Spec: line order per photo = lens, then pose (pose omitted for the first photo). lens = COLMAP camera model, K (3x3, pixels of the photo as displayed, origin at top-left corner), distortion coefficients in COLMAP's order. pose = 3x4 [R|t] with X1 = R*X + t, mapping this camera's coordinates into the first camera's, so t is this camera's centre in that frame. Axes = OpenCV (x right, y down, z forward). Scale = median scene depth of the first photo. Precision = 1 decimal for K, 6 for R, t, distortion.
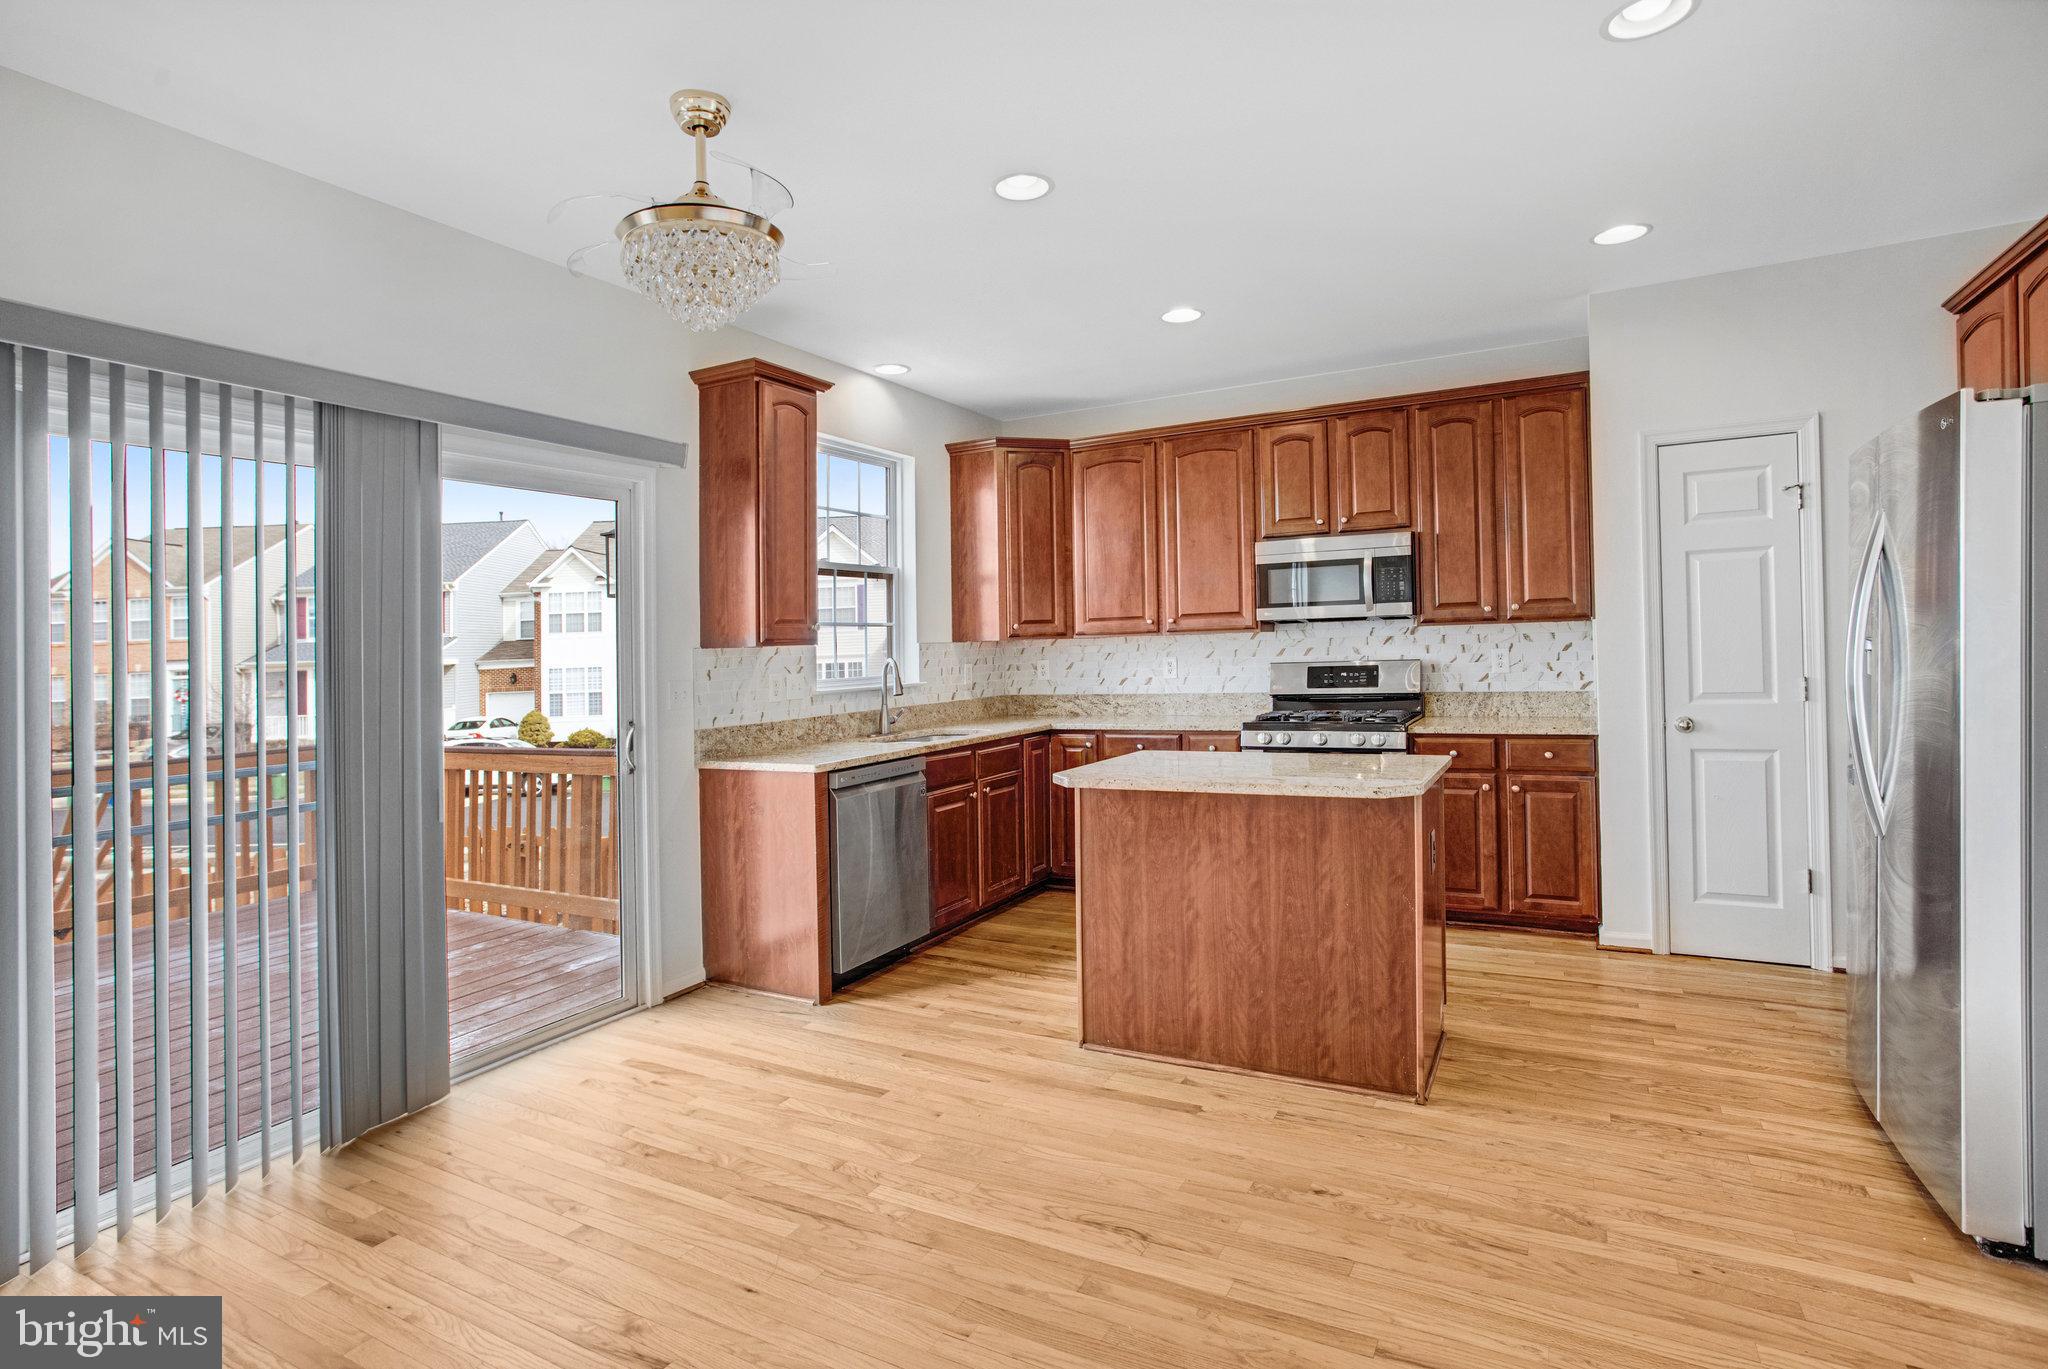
lens RADIAL K [[1027.5, 0, 957.8], [0, 1027.5, 643.9], [0, 0, 1]] dist [-0.038343, 0.013064]
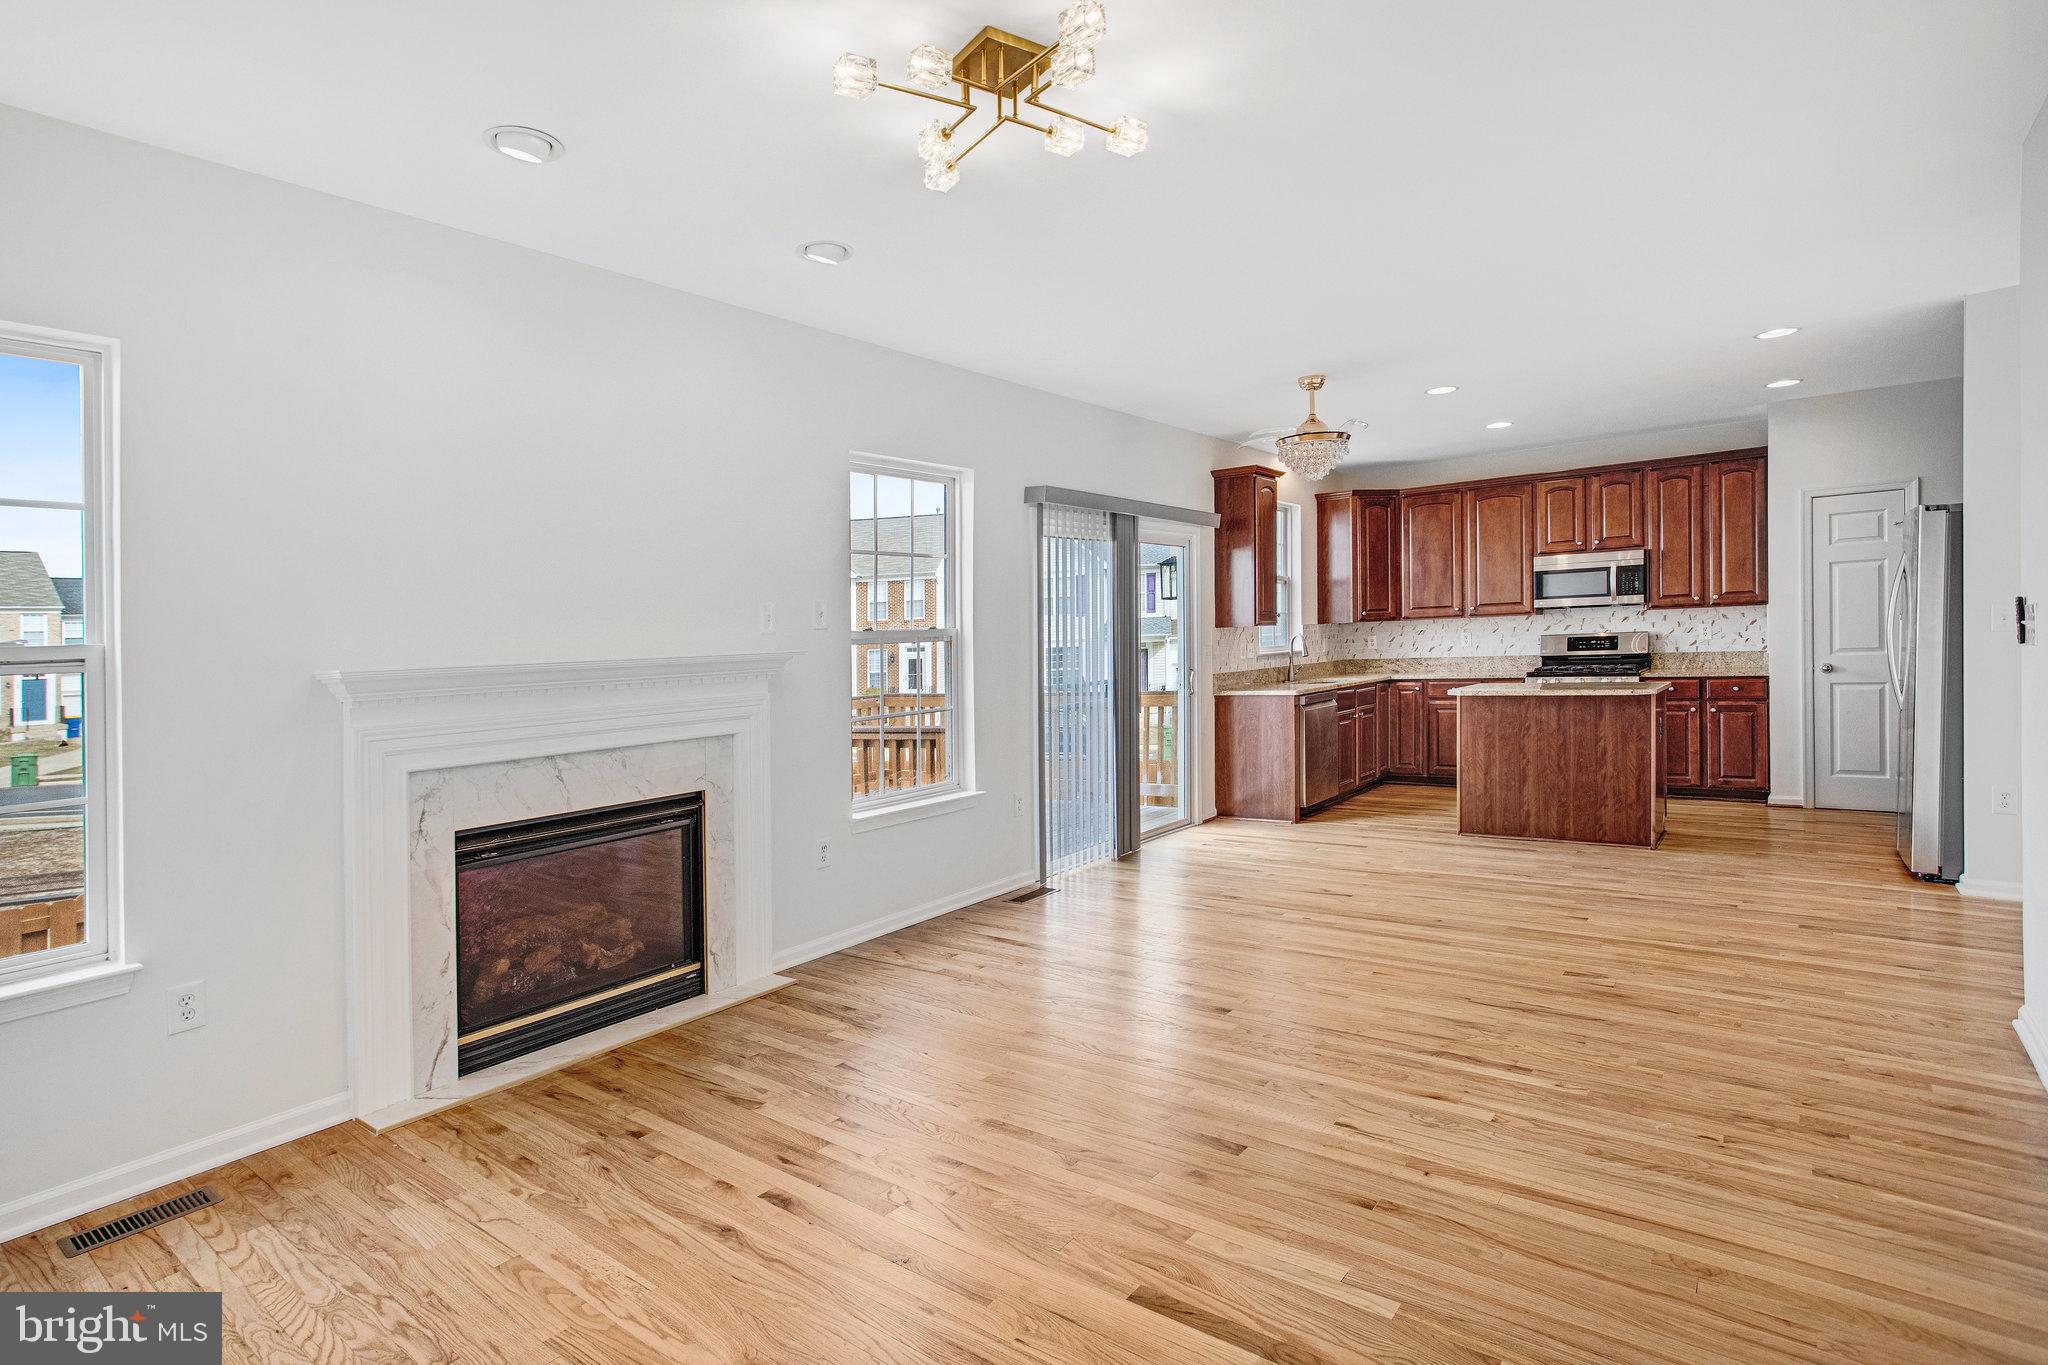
lens RADIAL K [[1027.5, 0, 959.6], [0, 1027.5, 676.9], [0, 0, 1]] dist [-0.038343, 0.013064]
pose [[0.987712, -0.004161, -0.156228, -0.368546], [0.010813, 0.999069, 0.041757, 0.009529], [0.155909, -0.042933, 0.986838, -0.738640]]
